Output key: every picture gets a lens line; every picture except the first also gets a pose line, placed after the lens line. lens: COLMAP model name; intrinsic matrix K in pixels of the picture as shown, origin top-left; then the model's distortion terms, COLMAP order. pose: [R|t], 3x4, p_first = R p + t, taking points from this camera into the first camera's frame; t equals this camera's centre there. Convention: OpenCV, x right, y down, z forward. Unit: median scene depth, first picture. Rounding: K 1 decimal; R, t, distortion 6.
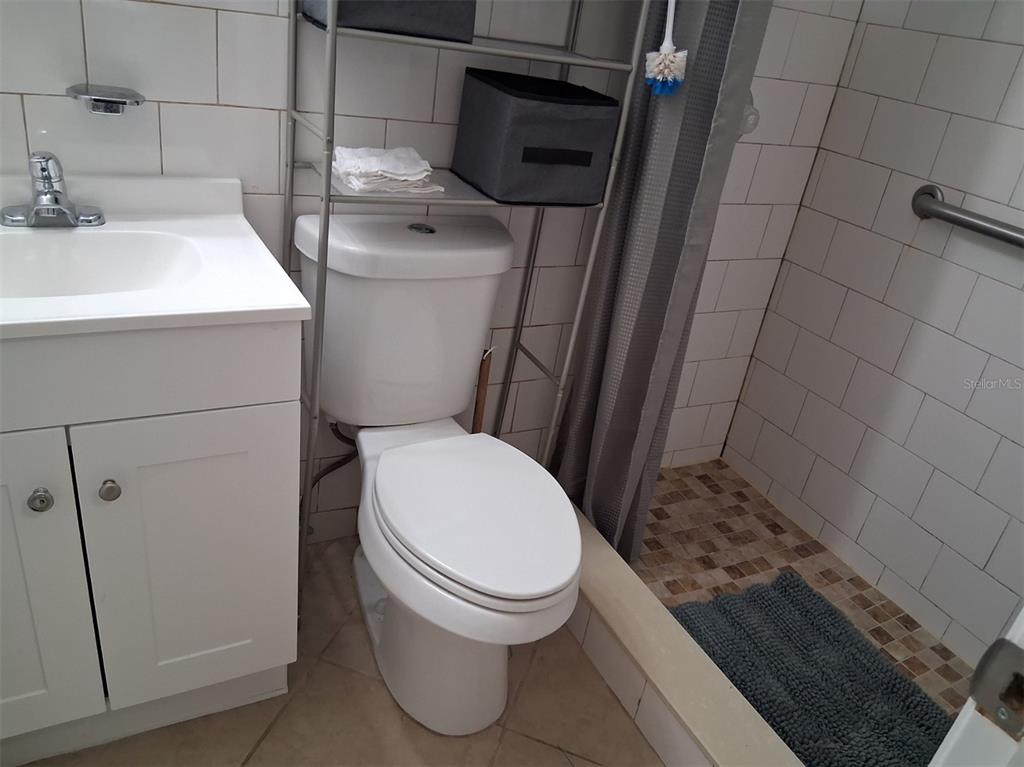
lens RADIAL K [[752.6, 0, 512.0], [0, 752.6, 383.5], [0, 0, 1]] dist [0.083812, -0.127857]
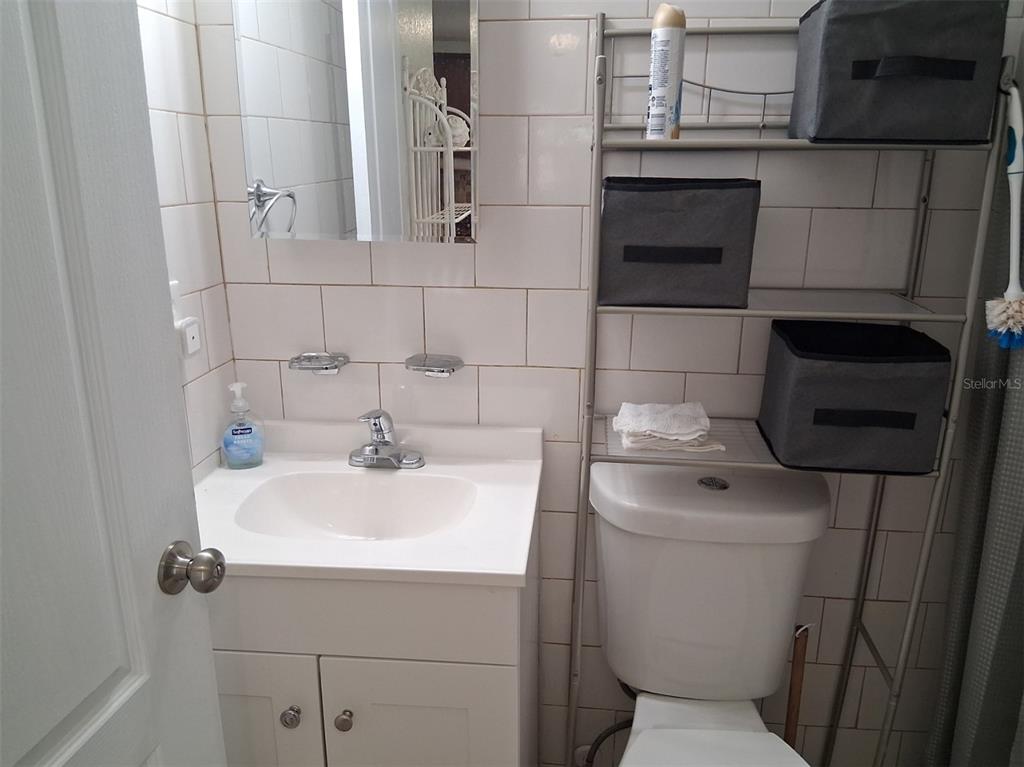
lens RADIAL K [[752.6, 0, 512.0], [0, 752.6, 383.5], [0, 0, 1]] dist [0.083812, -0.127857]
pose [[0.829299, 0.010856, -0.558700, 0.215210], [-0.147879, 0.968431, -0.200684, -0.111499], [0.538884, 0.249047, 0.804724, 0.096429]]
